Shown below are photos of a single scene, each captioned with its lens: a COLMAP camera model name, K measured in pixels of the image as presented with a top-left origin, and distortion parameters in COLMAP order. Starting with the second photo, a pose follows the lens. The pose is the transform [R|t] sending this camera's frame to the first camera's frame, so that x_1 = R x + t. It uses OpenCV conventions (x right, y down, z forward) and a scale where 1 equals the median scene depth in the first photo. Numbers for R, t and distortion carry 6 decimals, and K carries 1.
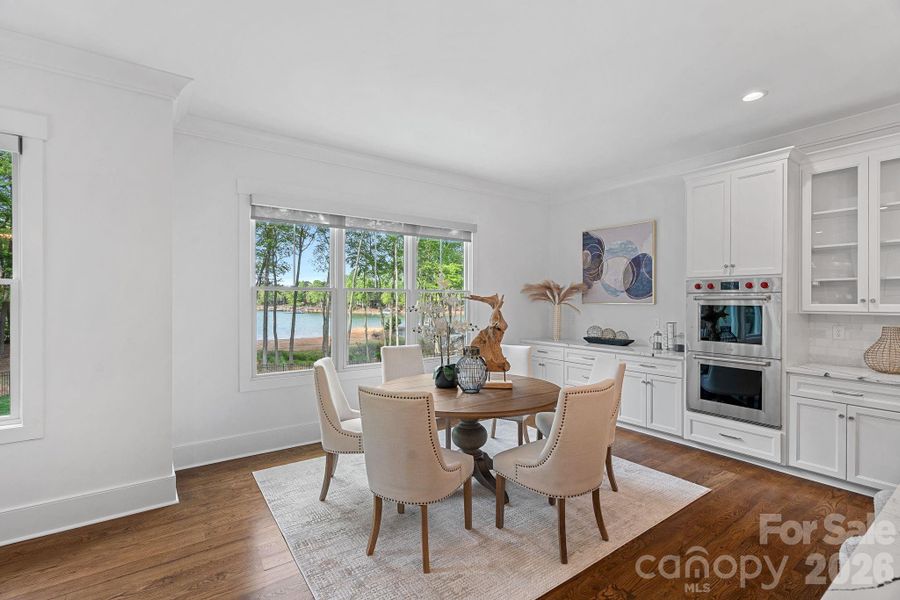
lens RADIAL K [[404.4, 0, 451.6], [0, 404.4, 303.2], [0, 0, 1]] dist [-0.001190, 0.000111]
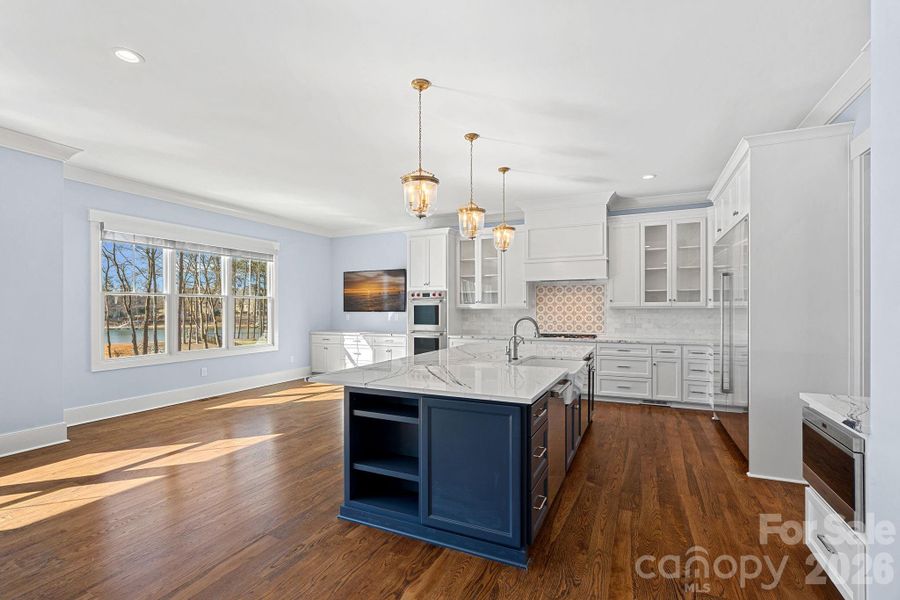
lens RADIAL K [[412.3, 0, 450.7], [0, 412.3, 307.5], [0, 0, 1]] dist [-0.001249, -0.000235]
pose [[0.871643, -0.004750, 0.490118, -0.168559], [0.011252, 0.999883, -0.010320, 0.038511], [-0.490011, 0.014510, 0.871595, -0.765330]]
